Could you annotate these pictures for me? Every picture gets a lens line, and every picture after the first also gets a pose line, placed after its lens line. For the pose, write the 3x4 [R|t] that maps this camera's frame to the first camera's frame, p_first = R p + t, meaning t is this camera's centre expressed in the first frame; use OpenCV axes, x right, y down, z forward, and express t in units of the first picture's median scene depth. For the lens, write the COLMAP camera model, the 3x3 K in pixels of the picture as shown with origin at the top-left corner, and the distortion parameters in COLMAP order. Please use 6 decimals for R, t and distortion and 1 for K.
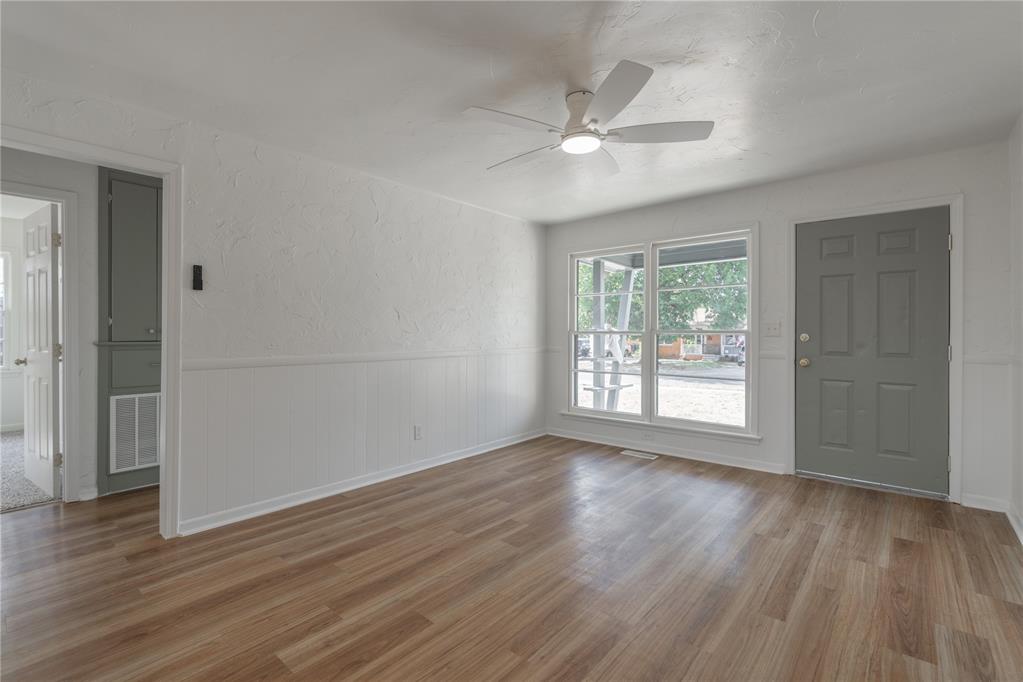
lens RADIAL K [[462.8, 0, 511.8], [0, 462.8, 334.3], [0, 0, 1]] dist [-0.003945, 0.000757]
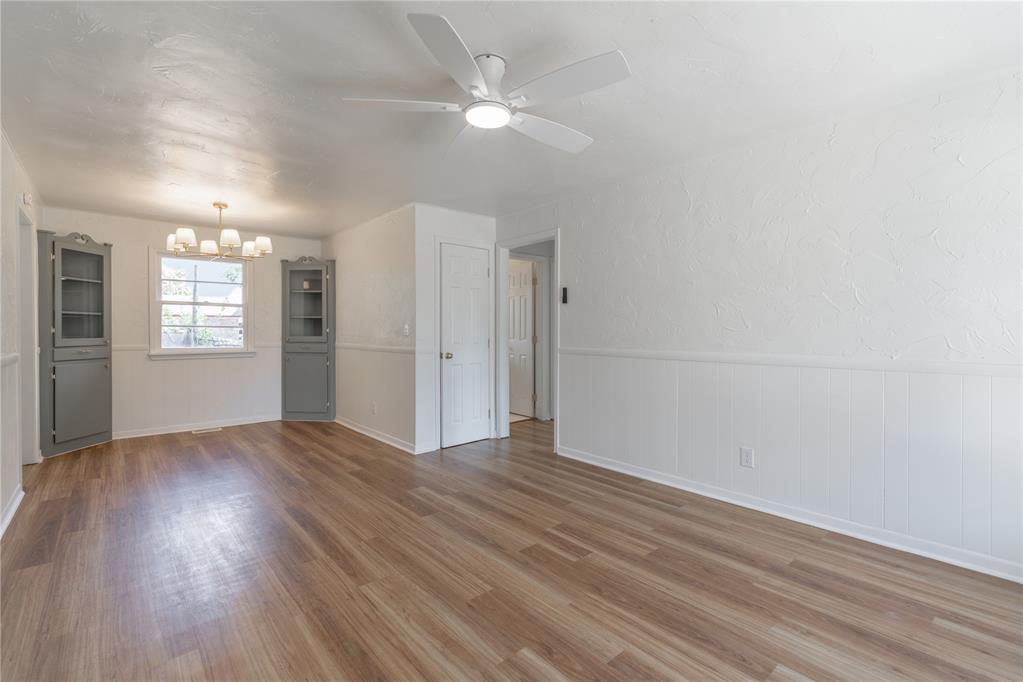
lens RADIAL K [[462.8, 0, 512.7], [0, 462.8, 332.3], [0, 0, 1]] dist [-0.003945, 0.000757]
pose [[-0.149491, 0.002771, -0.988759, 0.914774], [-0.001536, 0.999994, 0.003035, -0.001782], [0.988762, 0.001972, -0.149486, 1.060453]]
